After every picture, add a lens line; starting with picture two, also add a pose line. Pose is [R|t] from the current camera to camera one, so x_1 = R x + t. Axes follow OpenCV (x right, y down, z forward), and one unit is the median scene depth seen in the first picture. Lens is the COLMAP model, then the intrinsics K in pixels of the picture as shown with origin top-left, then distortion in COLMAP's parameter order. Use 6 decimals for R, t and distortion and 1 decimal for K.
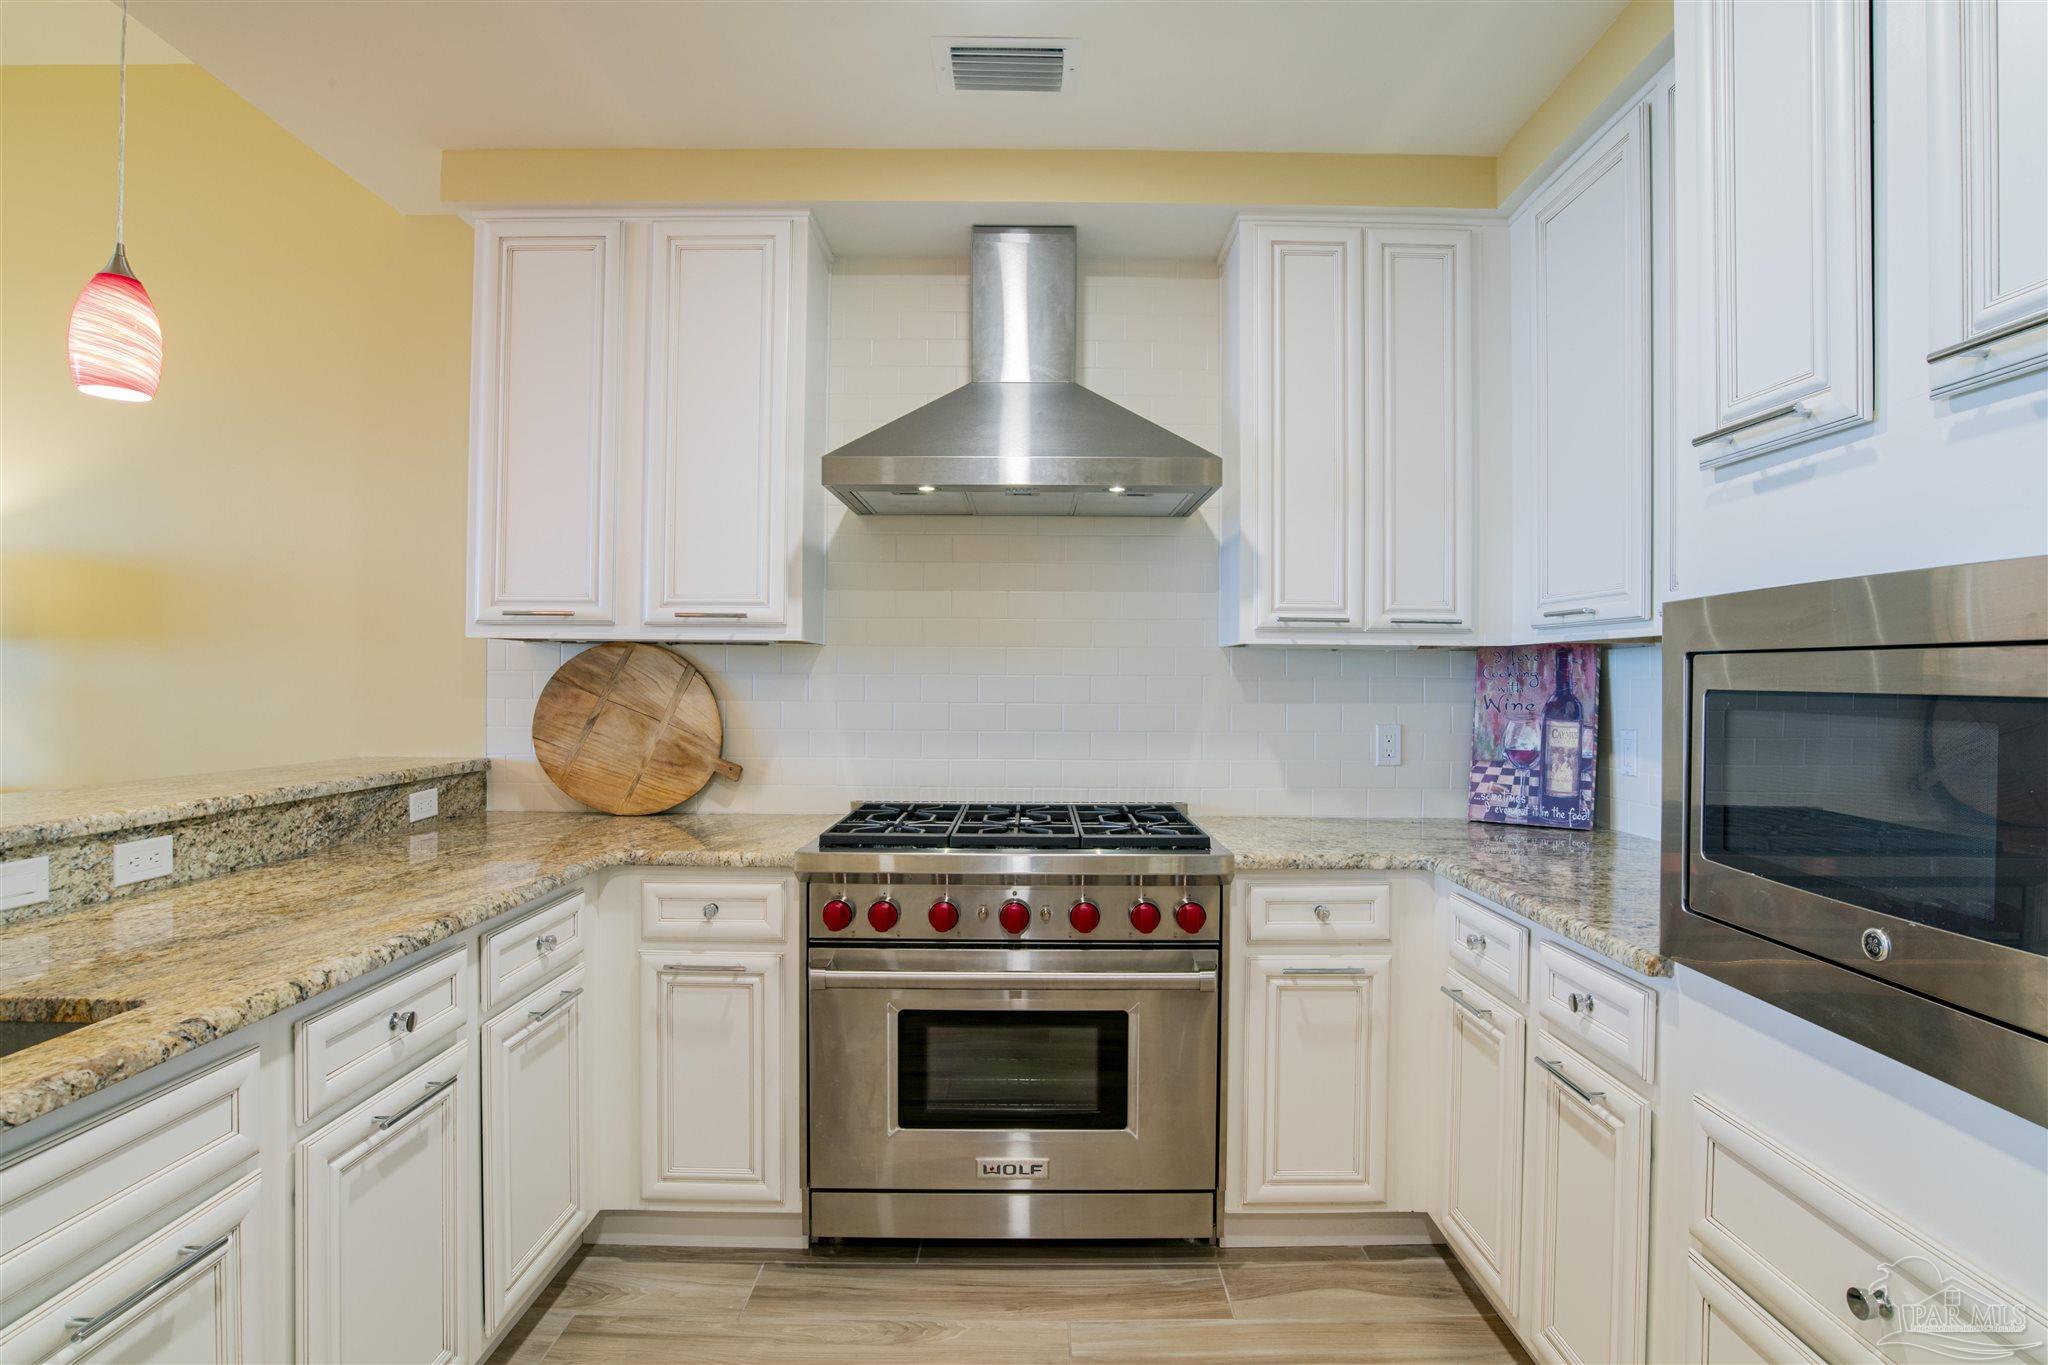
lens RADIAL K [[1050.0, 0, 1036.3], [0, 1050.0, 675.4], [0, 0, 1]] dist [-0.066131, 0.025786]
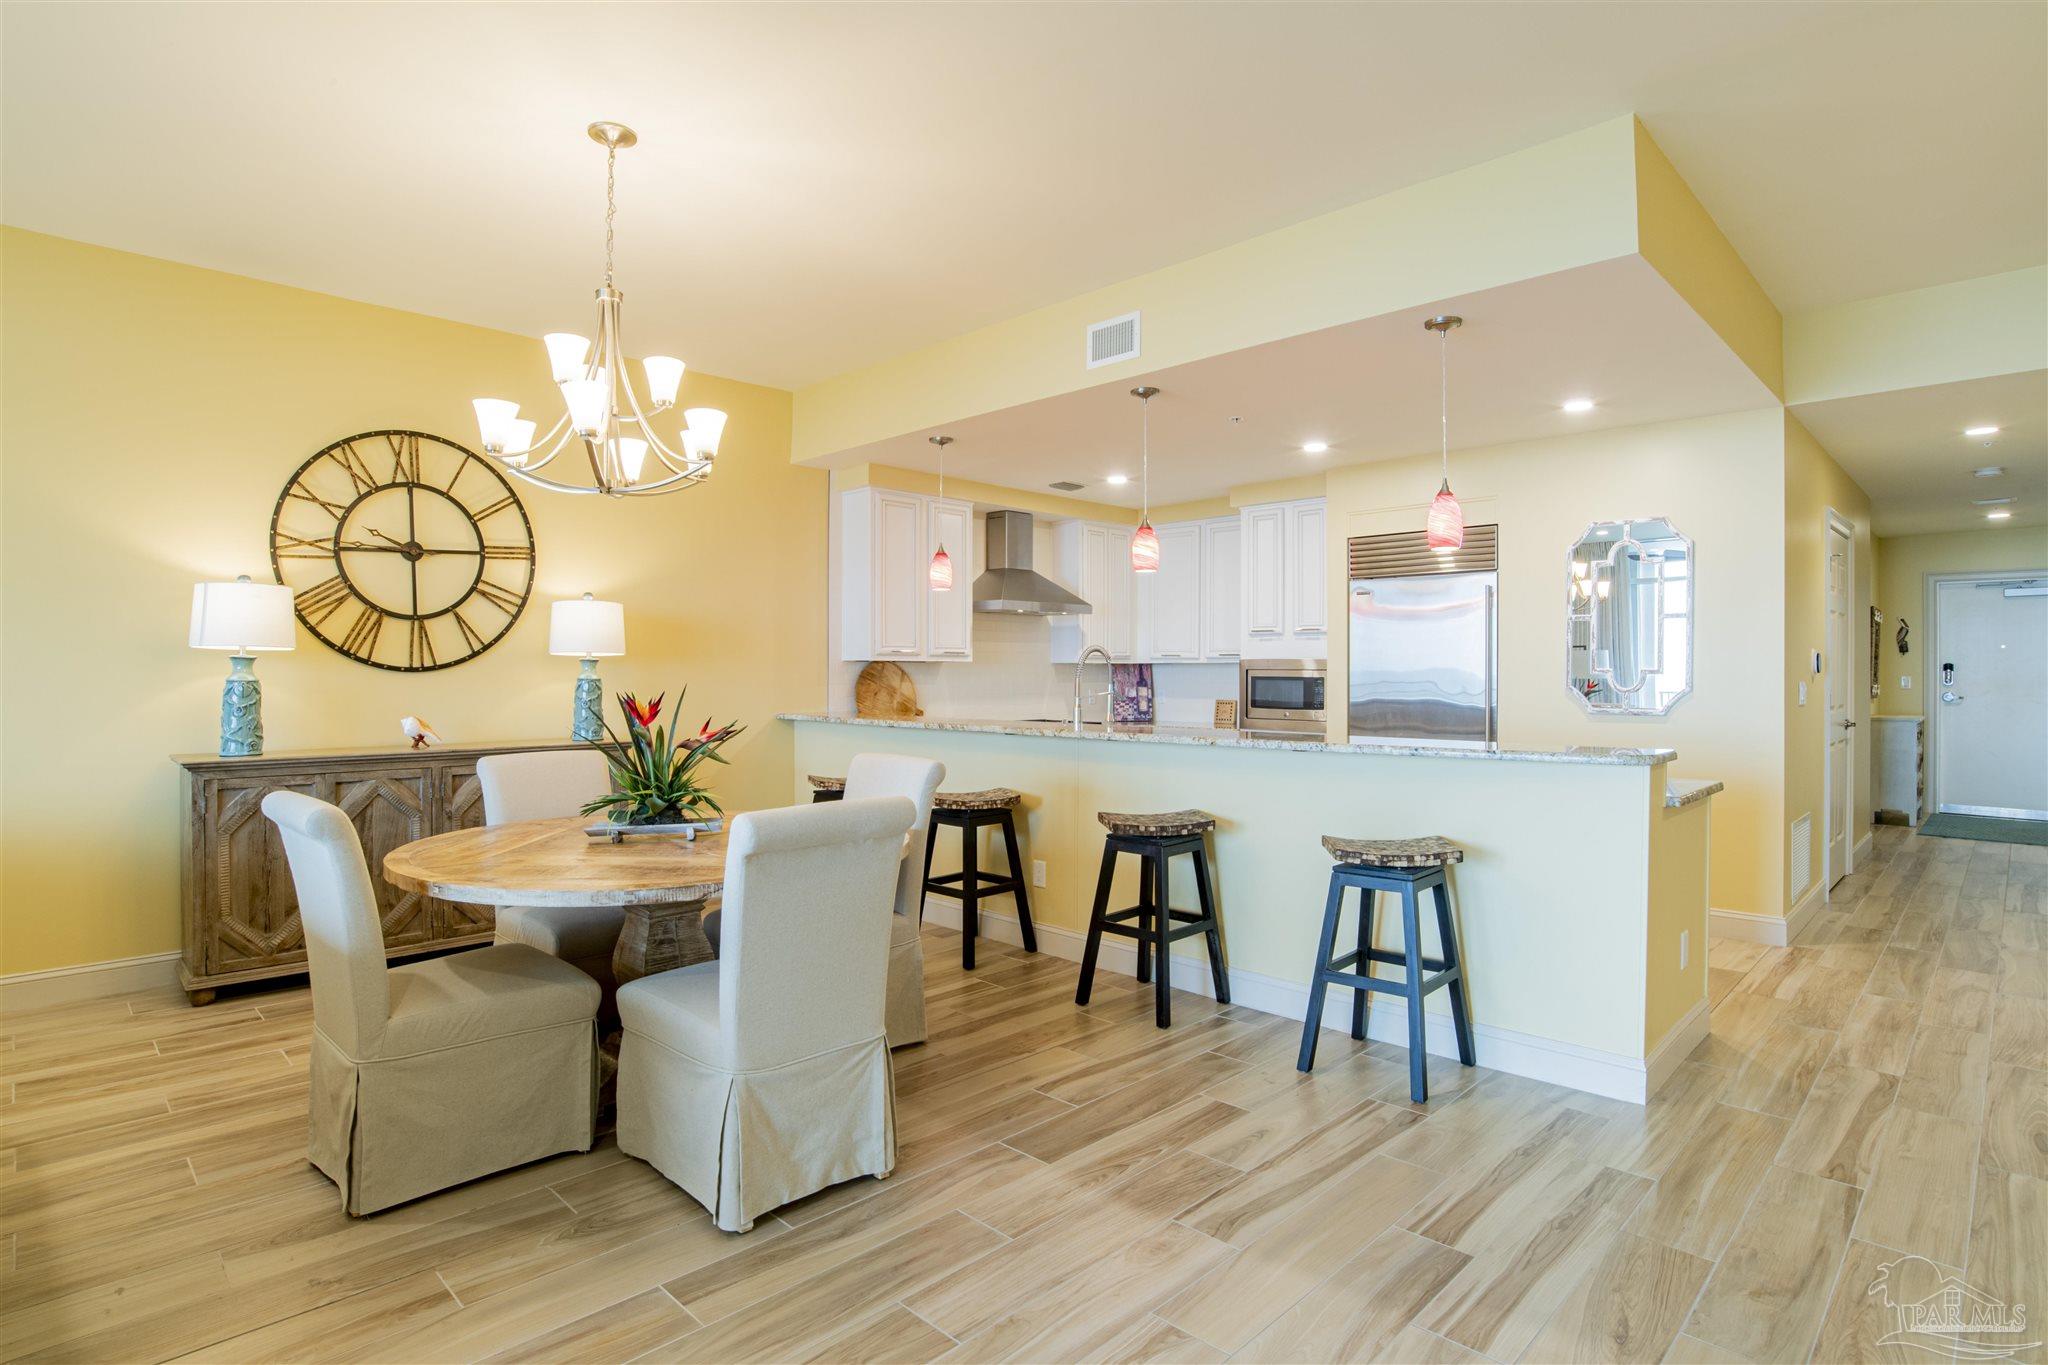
lens RADIAL K [[1050.0, 0, 1036.3], [0, 1050.0, 675.4], [0, 0, 1]] dist [-0.066131, 0.025786]
pose [[0.702762, -0.008828, 0.711370, -2.071939], [0.001966, 0.999943, 0.010466, -0.026289], [-0.711423, -0.005957, 0.702739, -1.054298]]
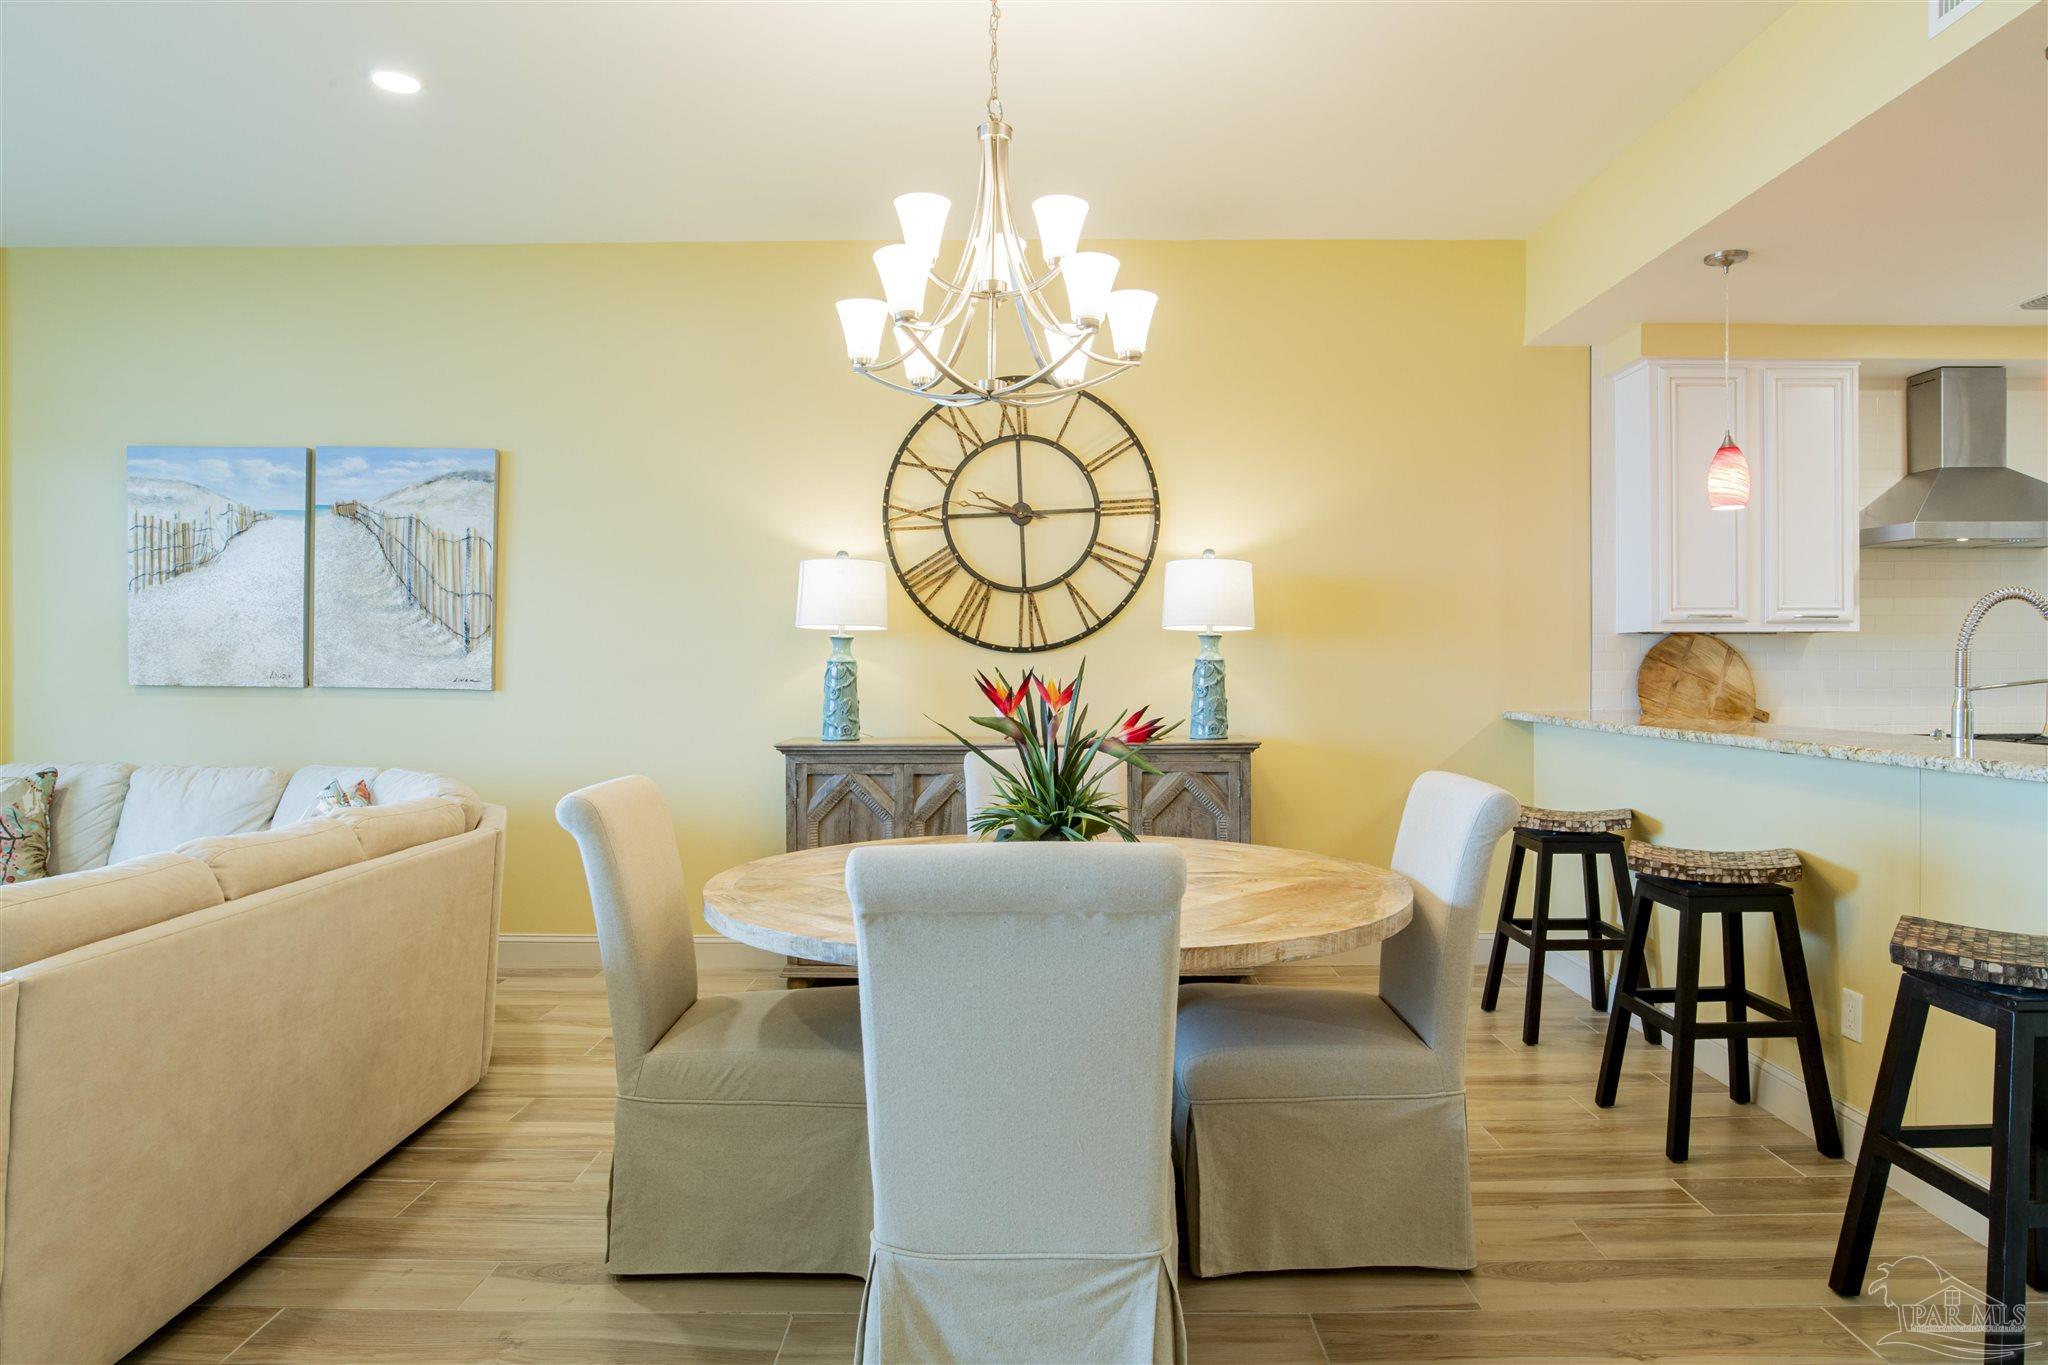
lens RADIAL K [[1268.3, 0, 1034.7], [0, 1268.3, 675.8], [0, 0, 1]] dist [-0.051987, 0.026895]
pose [[0.999927, -0.011098, -0.004865, -1.496429], [0.011145, 0.999891, 0.009691, 0.002648], [0.004757, -0.009744, 0.999941, -0.935112]]
